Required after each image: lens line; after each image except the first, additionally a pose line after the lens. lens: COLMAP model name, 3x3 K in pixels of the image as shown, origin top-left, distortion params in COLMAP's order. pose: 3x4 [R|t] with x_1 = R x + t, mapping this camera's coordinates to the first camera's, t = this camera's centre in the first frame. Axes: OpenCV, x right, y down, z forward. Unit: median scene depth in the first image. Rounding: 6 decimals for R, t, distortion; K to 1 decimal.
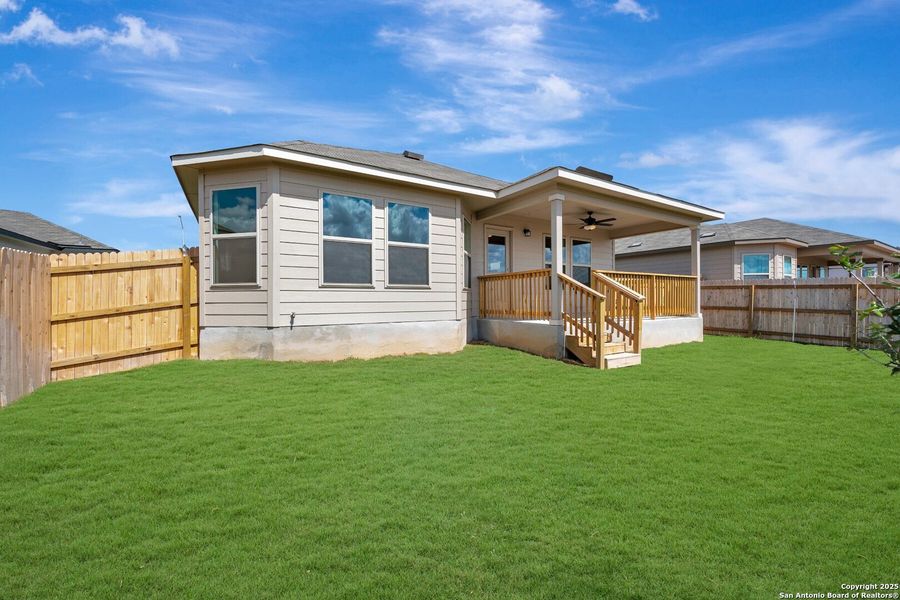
lens RADIAL K [[354.2, 0, 446.3], [0, 354.2, 305.0], [0, 0, 1]] dist [-0.014714, -0.000632]
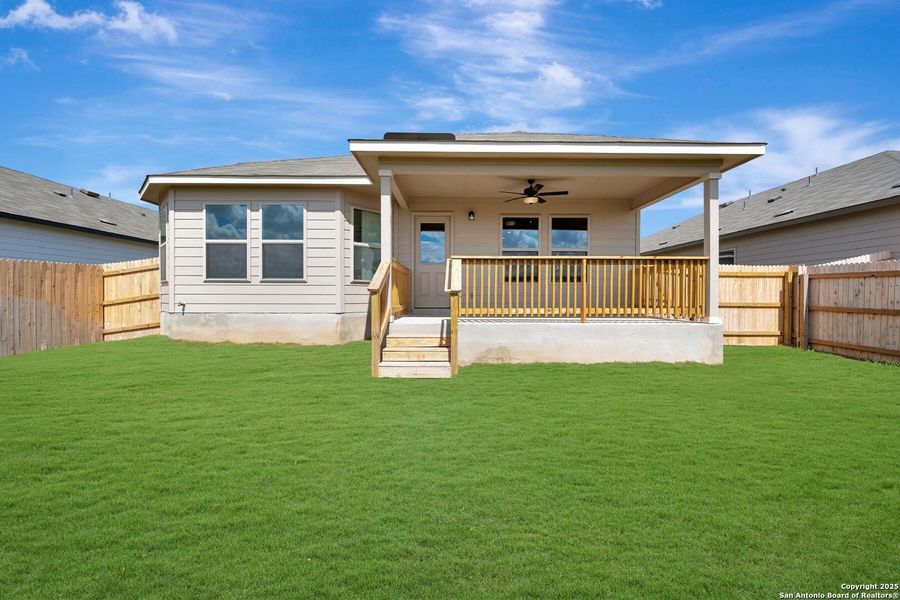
lens RADIAL K [[354.2, 0, 449.9], [0, 354.2, 302.1], [0, 0, 1]] dist [-0.014714, -0.000632]
pose [[0.861457, 0.016730, -0.507555, 0.920308], [-0.013852, 0.999859, 0.009447, -0.003309], [0.507642, -0.001107, 0.861567, 0.348335]]
